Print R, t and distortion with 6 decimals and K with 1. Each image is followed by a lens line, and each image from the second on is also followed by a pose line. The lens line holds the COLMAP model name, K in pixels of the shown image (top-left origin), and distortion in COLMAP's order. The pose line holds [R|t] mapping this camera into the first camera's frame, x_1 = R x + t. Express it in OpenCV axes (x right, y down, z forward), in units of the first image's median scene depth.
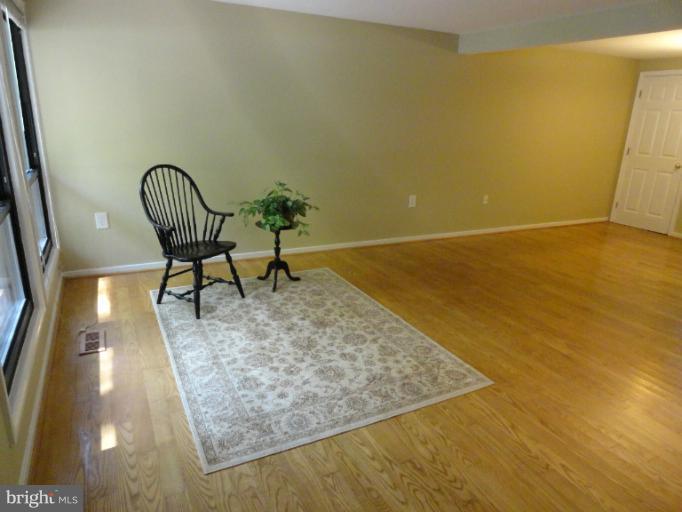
lens RADIAL K [[469.0, 0, 341.0], [0, 469.0, 256.0], [0, 0, 1]] dist [0.005271, 0.001460]
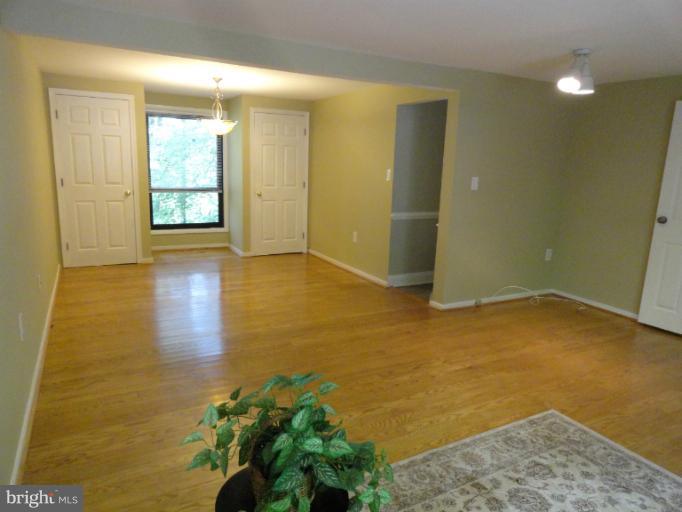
lens RADIAL K [[469.0, 0, 341.0], [0, 469.0, 256.0], [0, 0, 1]] dist [0.005271, 0.001460]
pose [[-0.035572, -0.235405, 0.971246, -0.556383], [0.251985, 0.938347, 0.236660, -0.393052], [-0.967077, 0.253158, 0.025940, 1.218376]]
